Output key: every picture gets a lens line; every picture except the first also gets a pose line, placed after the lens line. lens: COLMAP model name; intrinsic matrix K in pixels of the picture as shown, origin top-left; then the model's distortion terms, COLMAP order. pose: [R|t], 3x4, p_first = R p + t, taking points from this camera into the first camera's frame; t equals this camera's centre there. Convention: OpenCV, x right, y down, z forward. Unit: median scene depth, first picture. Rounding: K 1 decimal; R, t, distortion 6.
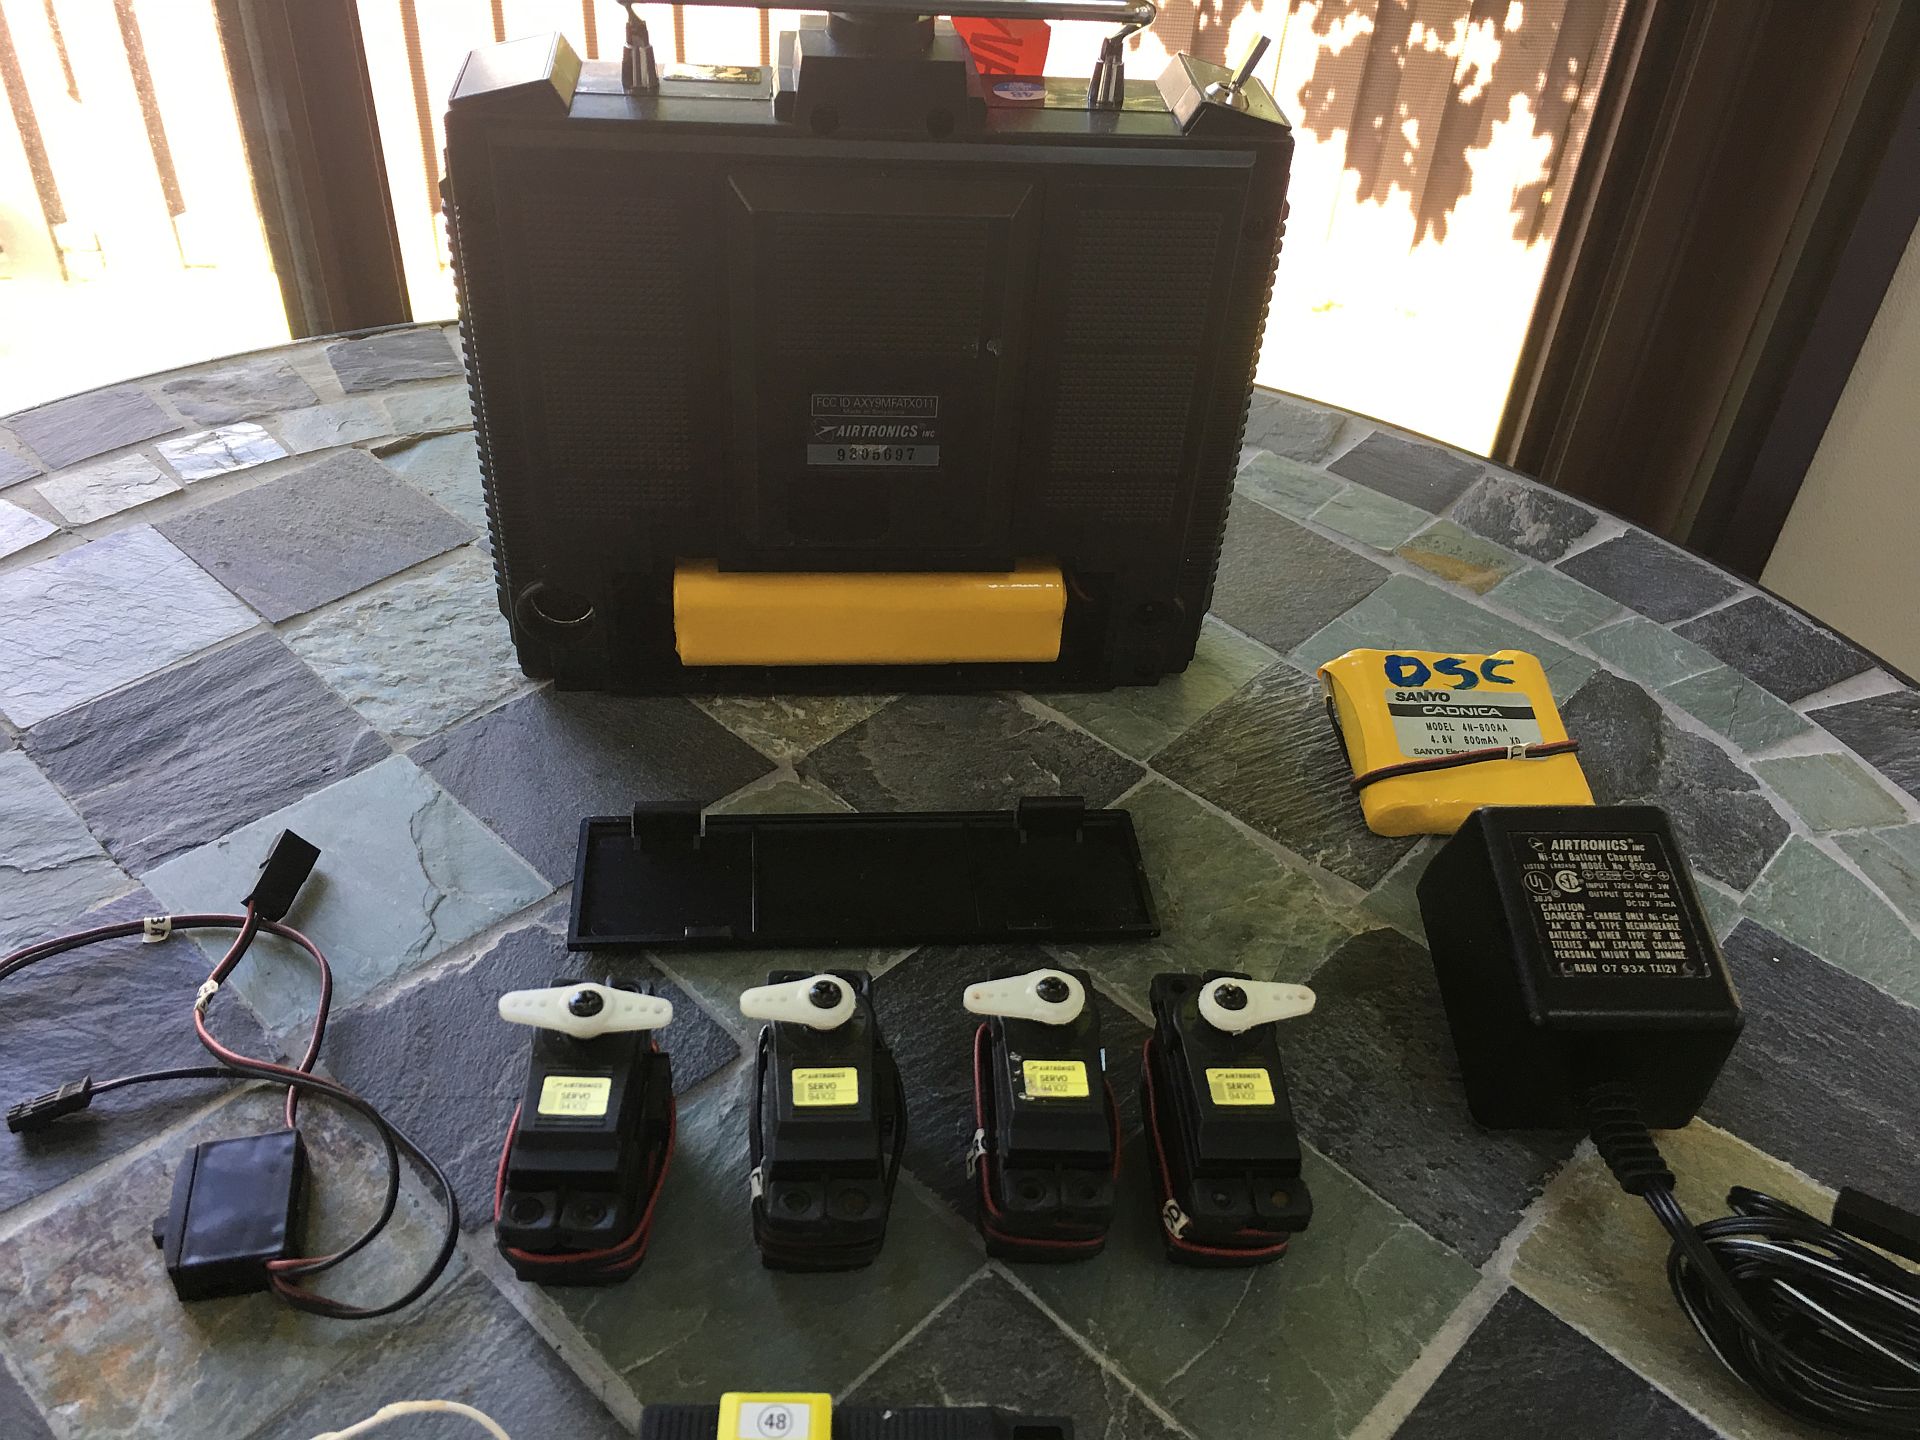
lens RADIAL K [[1631.3, 0, 957.8], [0, 1631.3, 705.6], [0, 0, 1]] dist [0.085641, -0.118276]
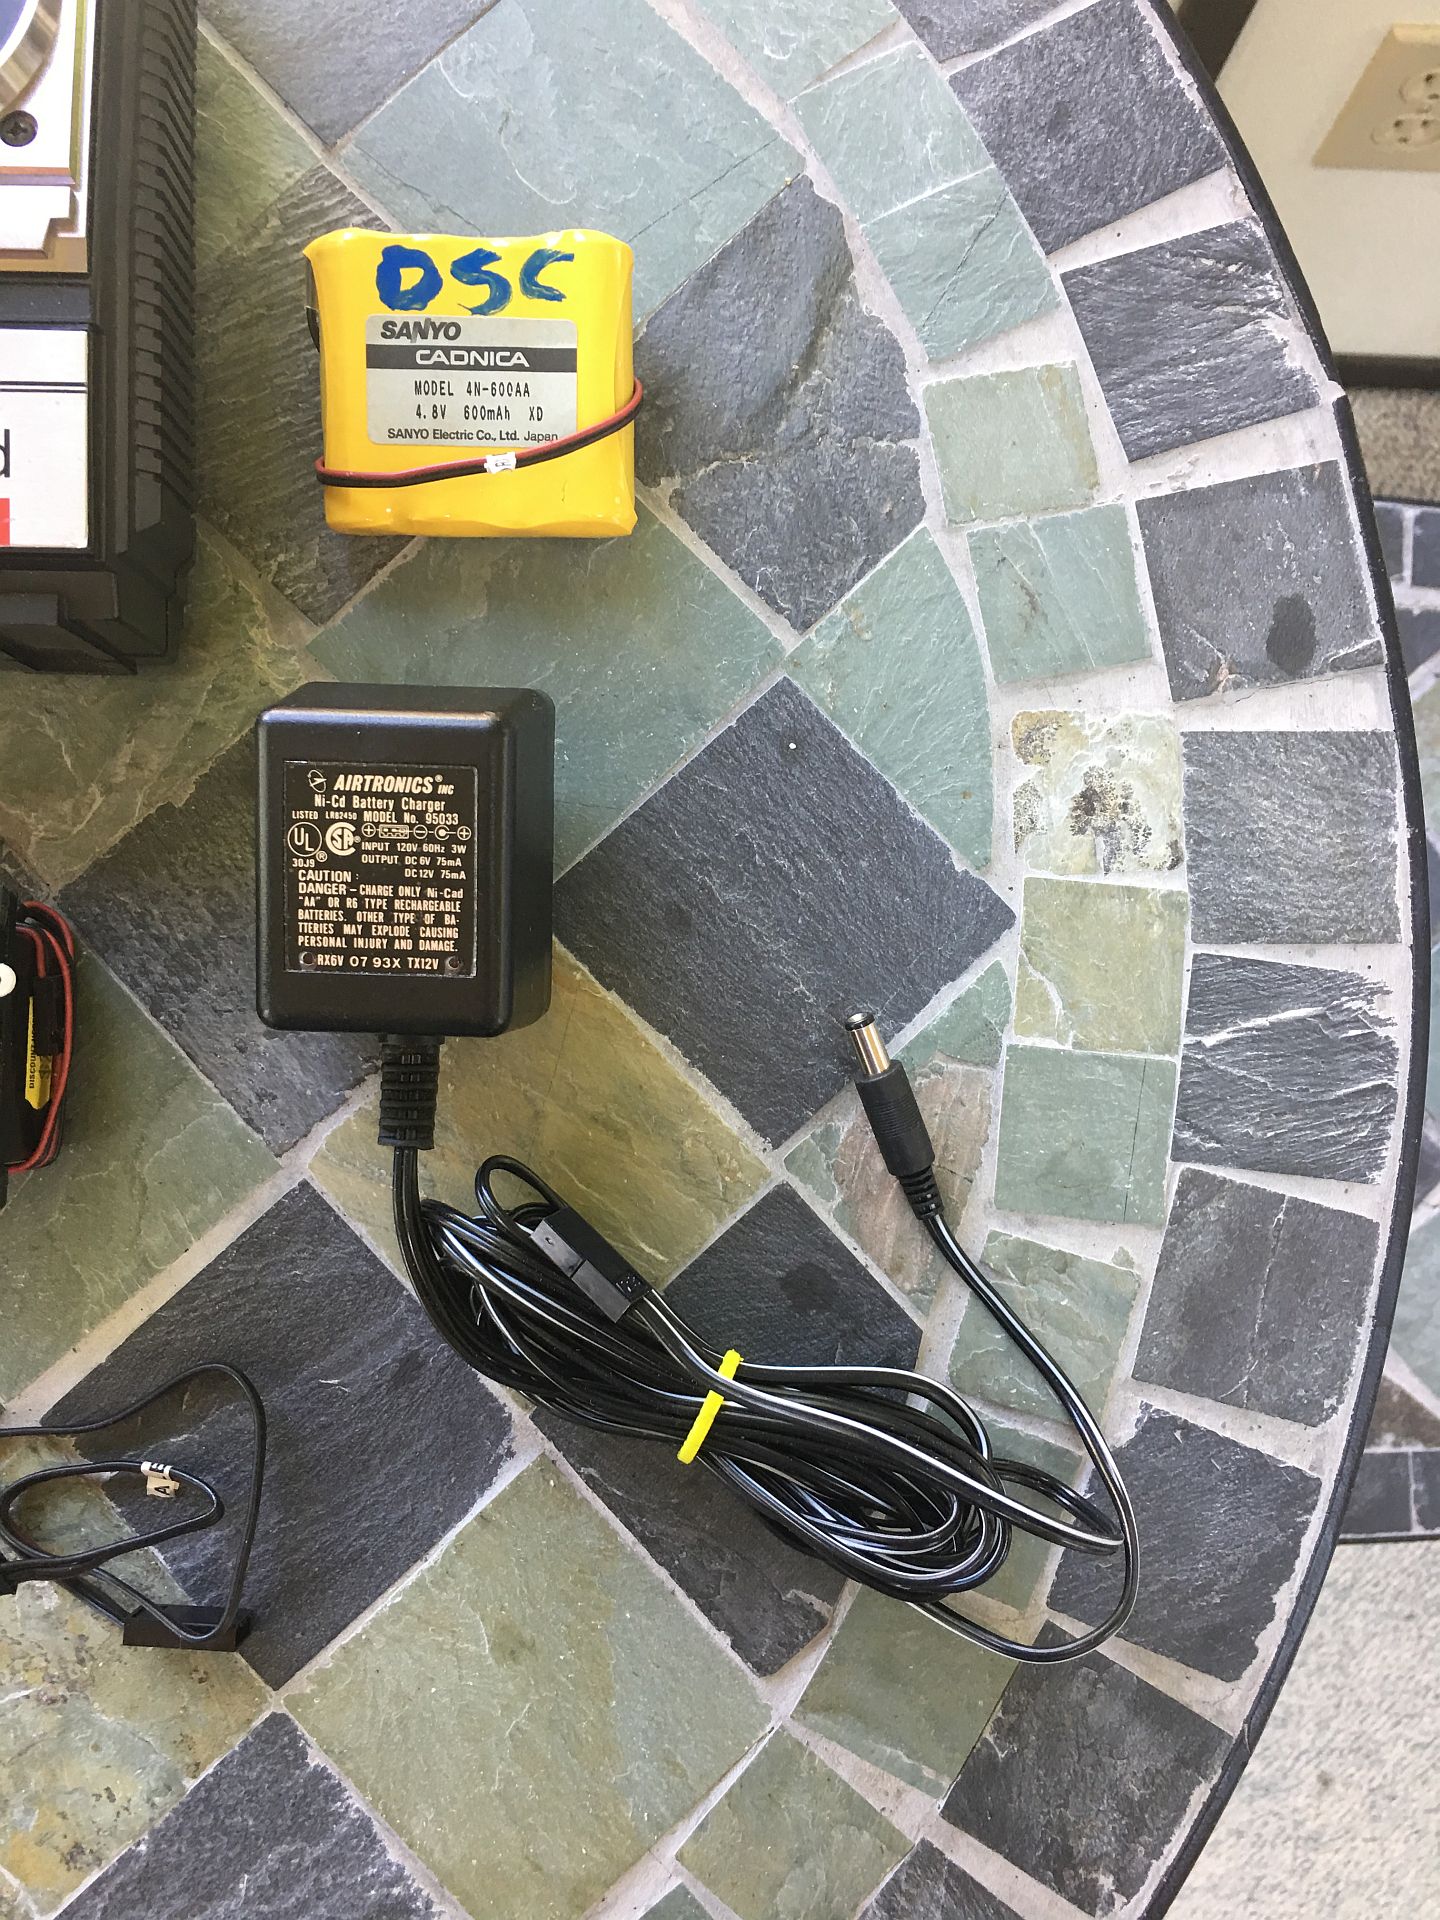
lens RADIAL K [[1646.5, 0, 733.8], [0, 1646.5, 944.7], [0, 0, 1]] dist [0.081321, -0.124955]
pose [[0.996157, 0.062307, -0.061557, 0.615642], [0.002726, 0.680413, 0.732823, -0.449072], [0.087544, -0.730175, 0.677629, 0.435071]]
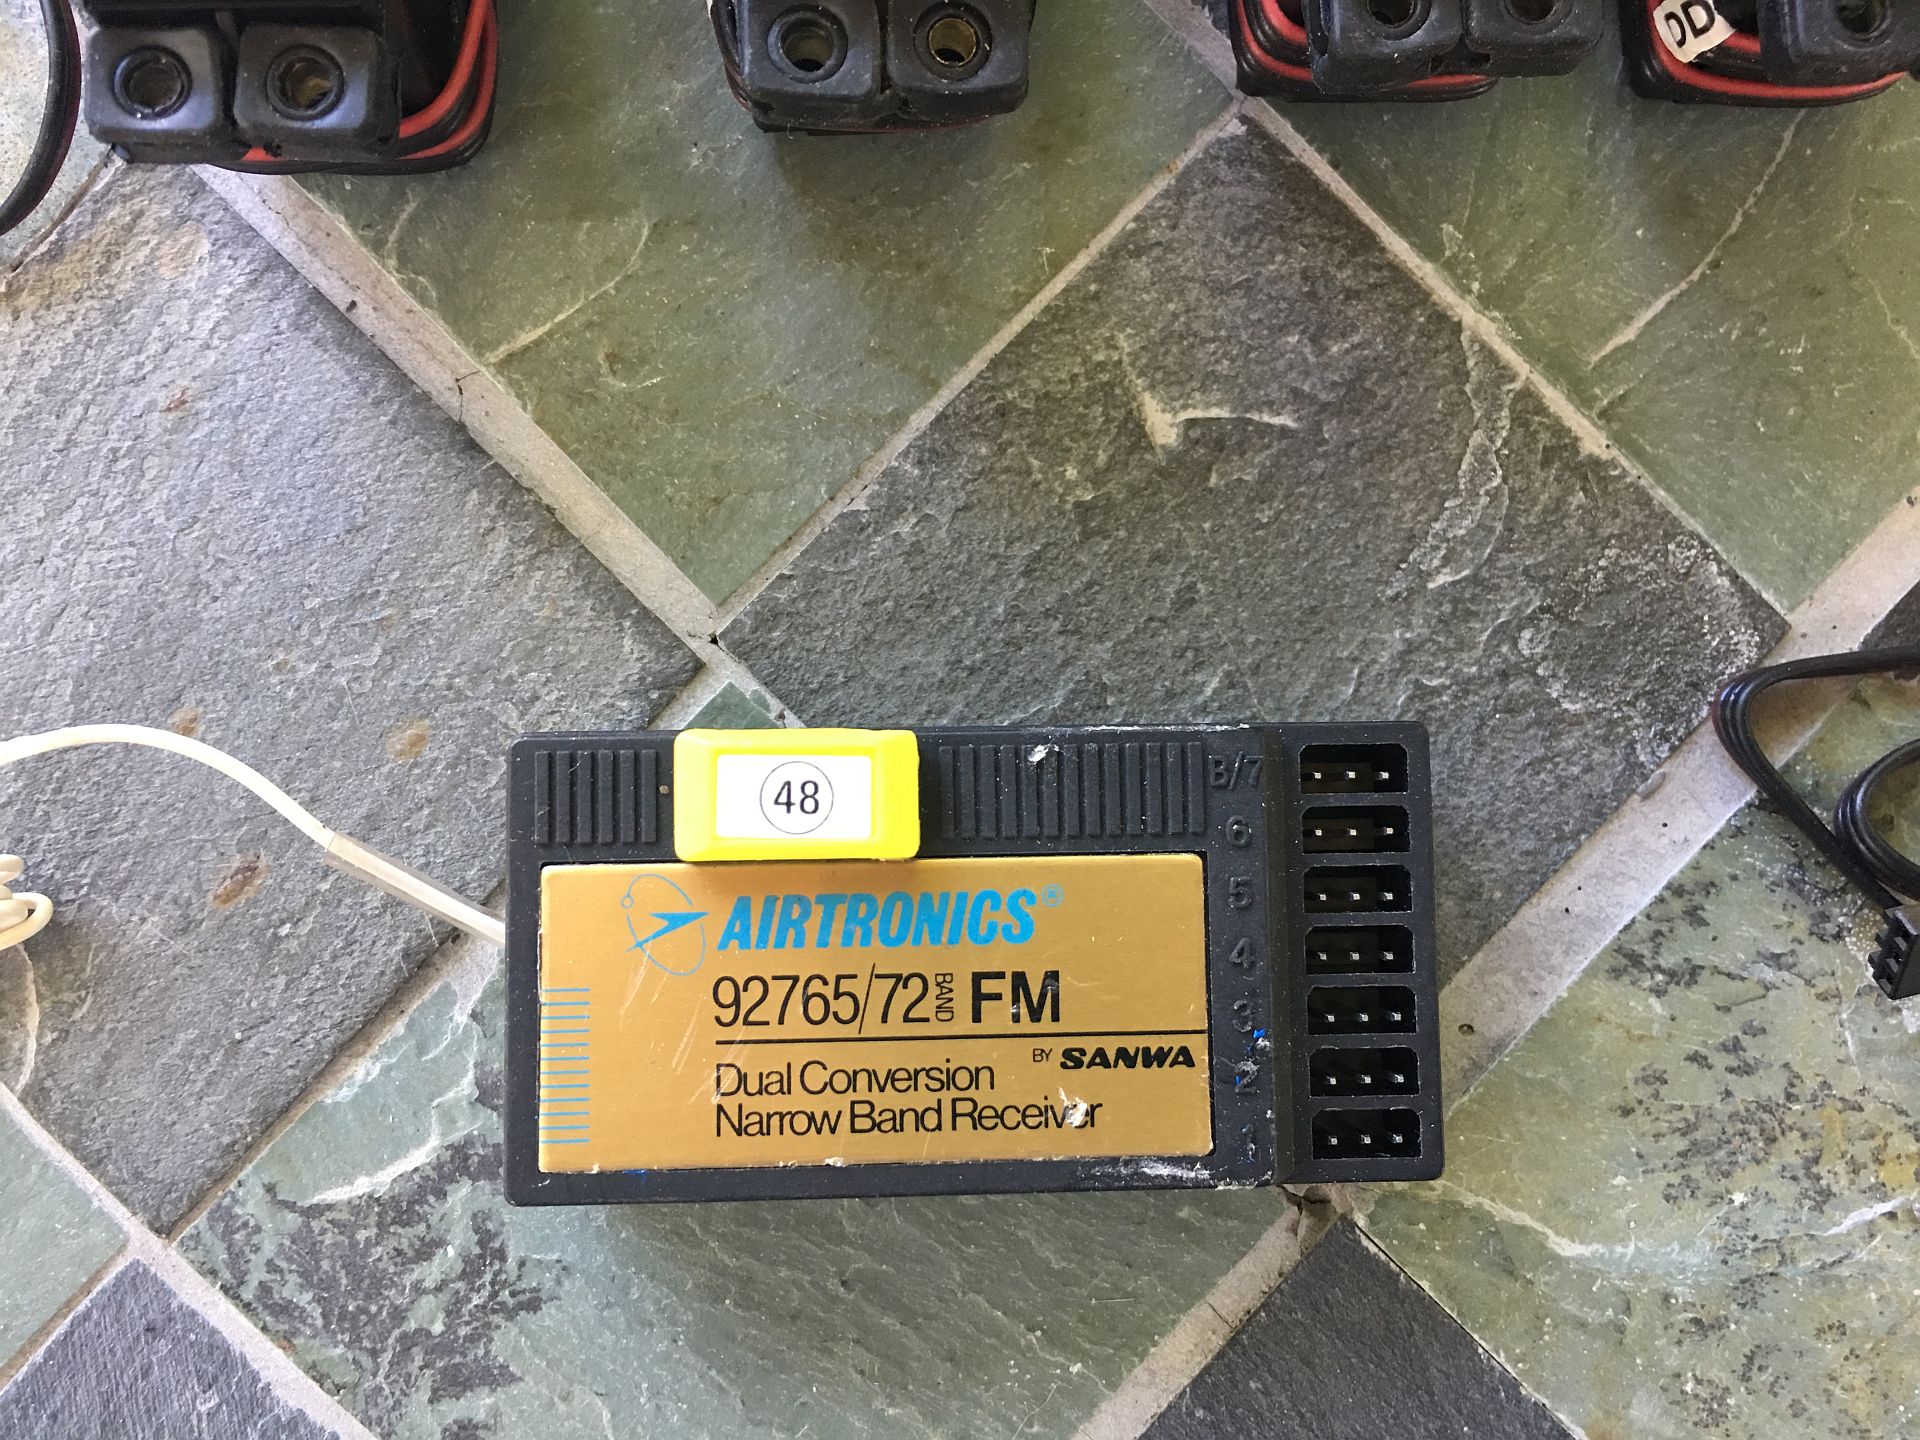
lens RADIAL K [[1637.7, 0, 960.0], [0, 1637.7, 720.0], [0, 0, 1]] dist [0.071726, -0.132728]
pose [[0.999348, 0.008368, -0.035125, -0.040024], [0.021093, 0.654253, 0.755981, 0.093306], [0.029307, -0.756229, 0.653650, 0.530083]]
